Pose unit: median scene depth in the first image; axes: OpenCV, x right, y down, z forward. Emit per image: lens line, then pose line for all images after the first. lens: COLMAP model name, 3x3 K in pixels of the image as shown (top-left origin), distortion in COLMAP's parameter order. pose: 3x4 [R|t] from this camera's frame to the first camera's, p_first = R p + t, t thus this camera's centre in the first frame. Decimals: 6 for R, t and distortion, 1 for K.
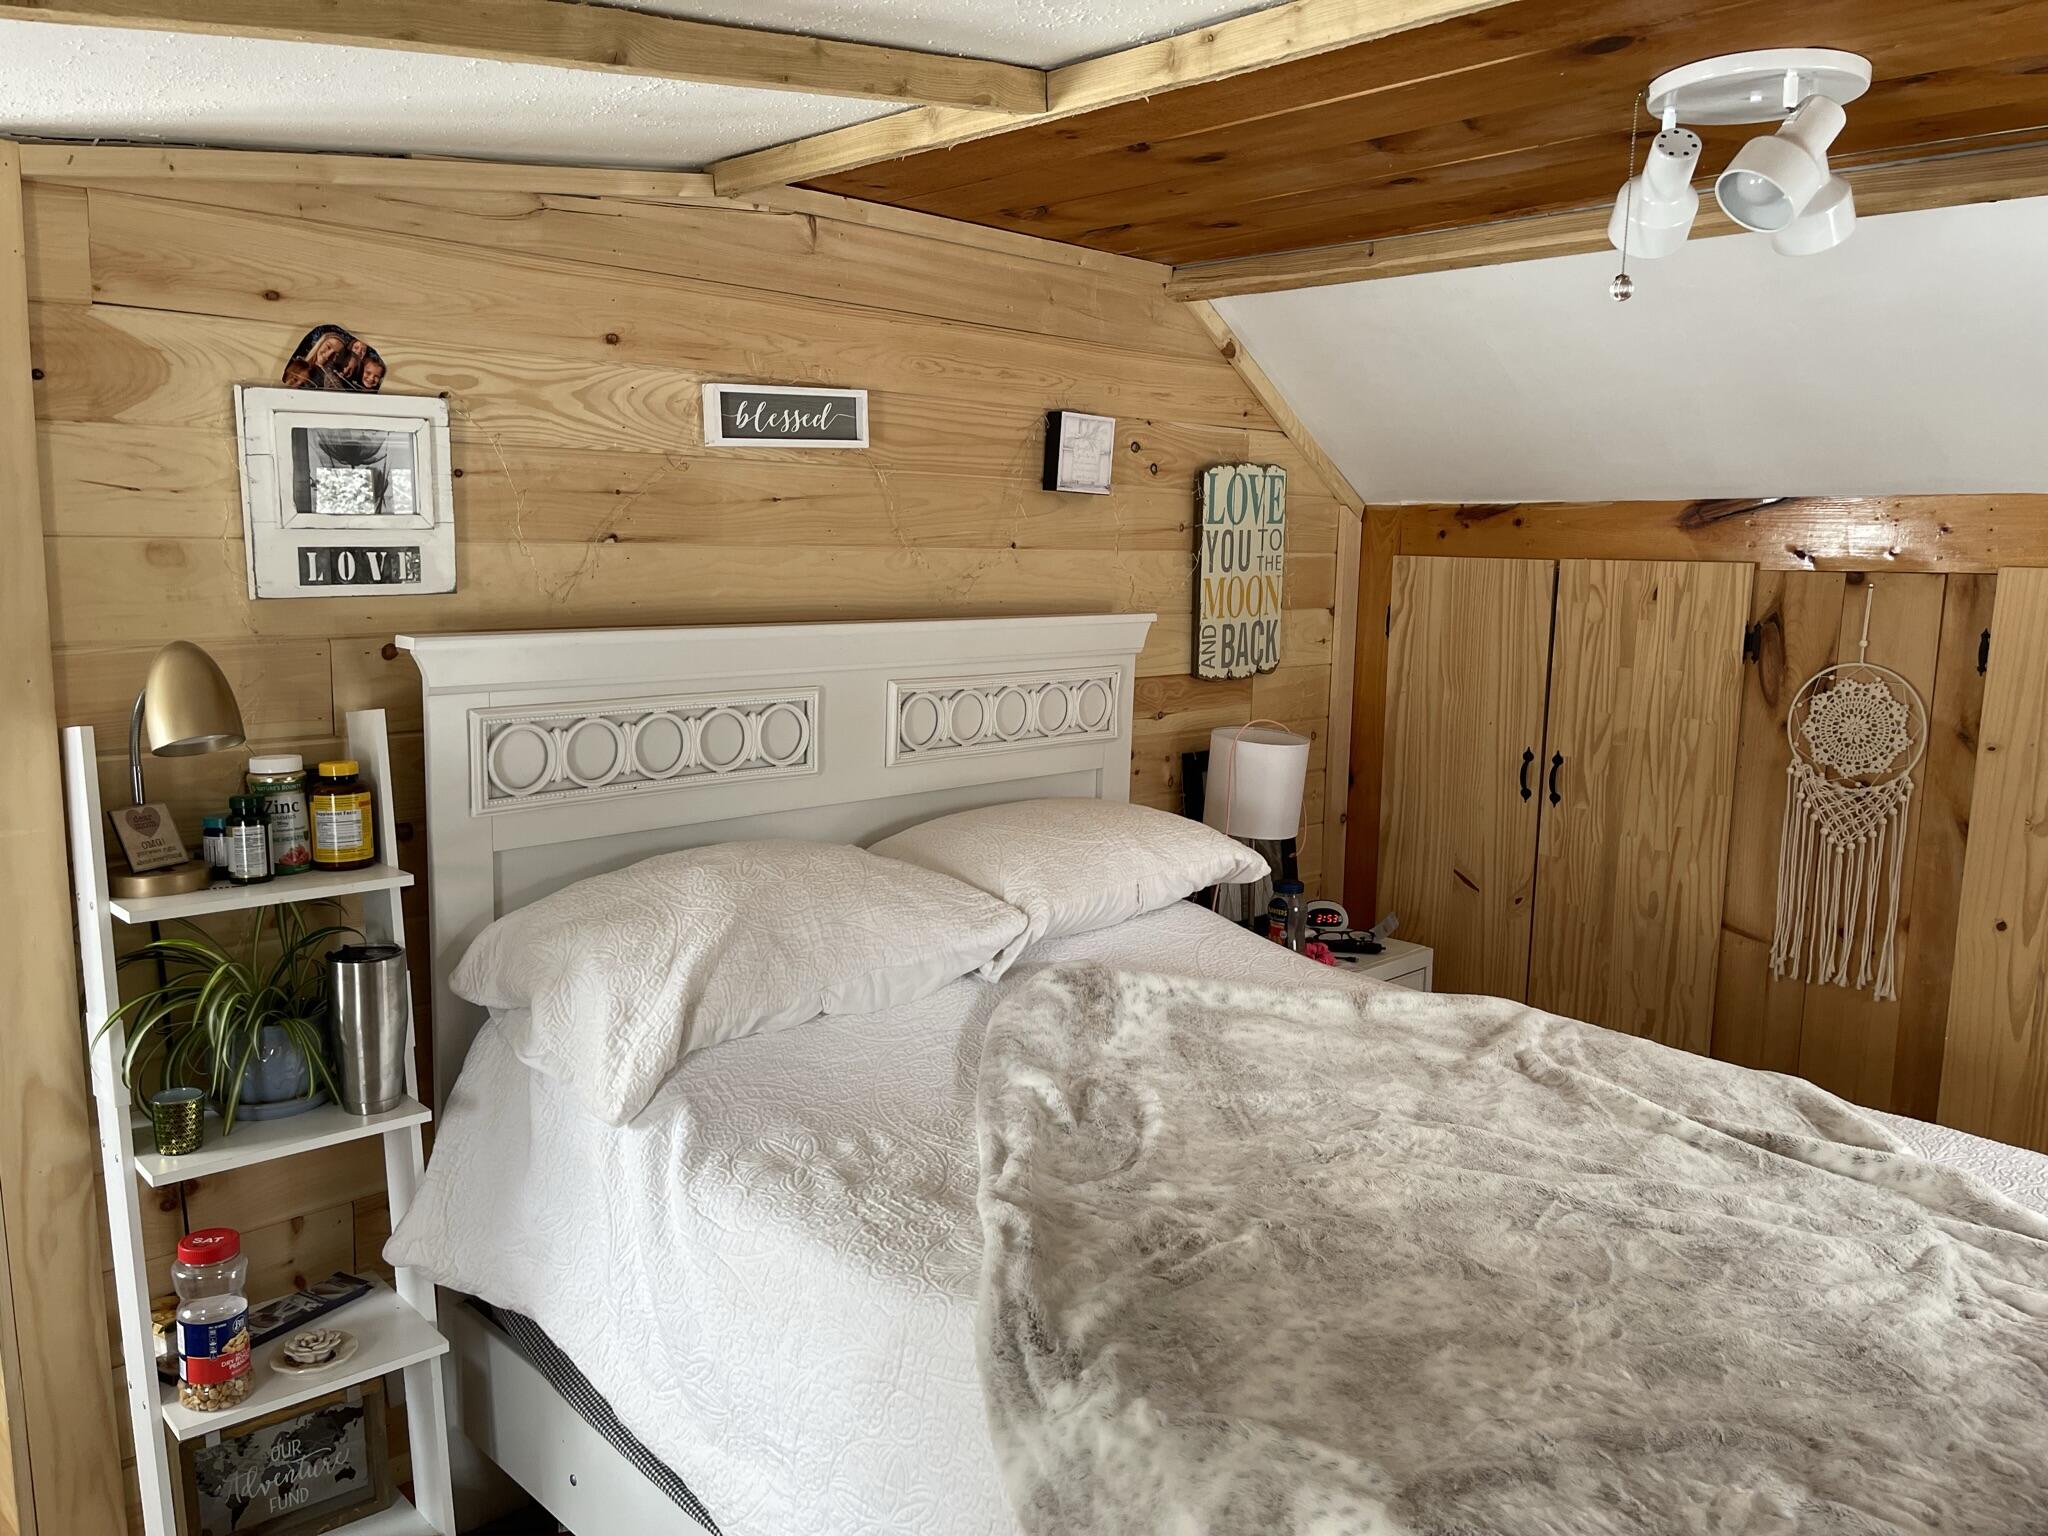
lens RADIAL K [[1559.7, 0, 1025.9], [0, 1559.7, 787.1], [0, 0, 1]] dist [0.015629, -0.003582]
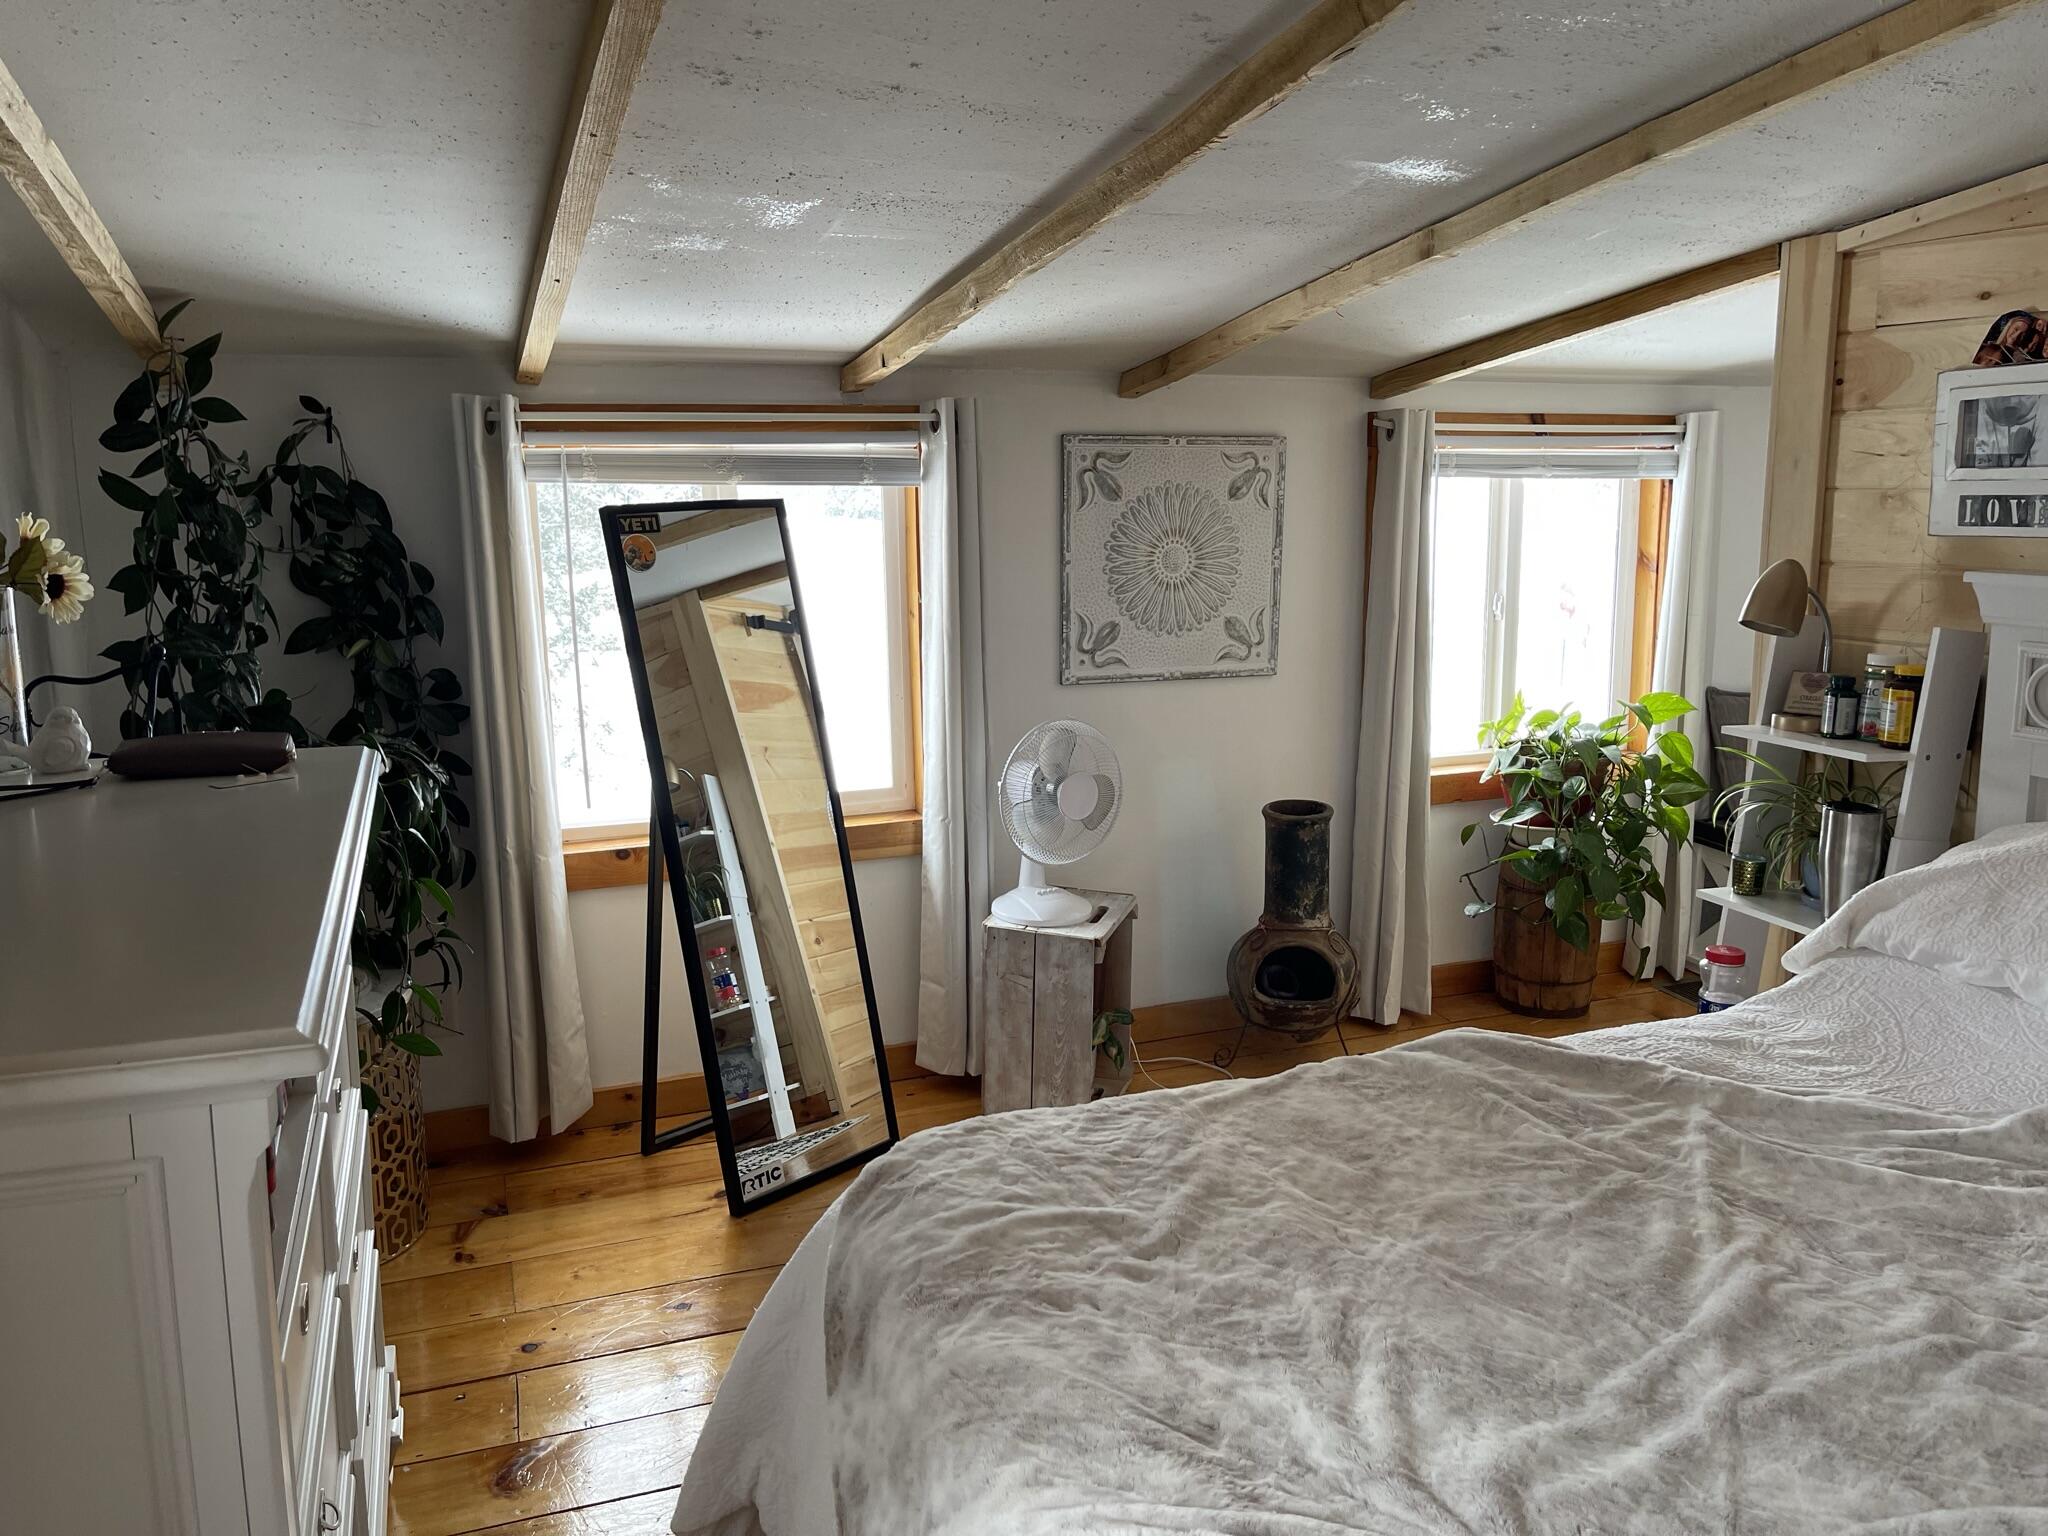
lens RADIAL K [[1559.7, 0, 1023.4], [0, 1559.7, 758.6], [0, 0, 1]] dist [0.015629, -0.003582]
pose [[-0.406558, 0.143828, -0.902233, 1.007777], [-0.154579, 0.962465, 0.223085, -0.114716], [0.900453, 0.230163, -0.369065, 0.837574]]
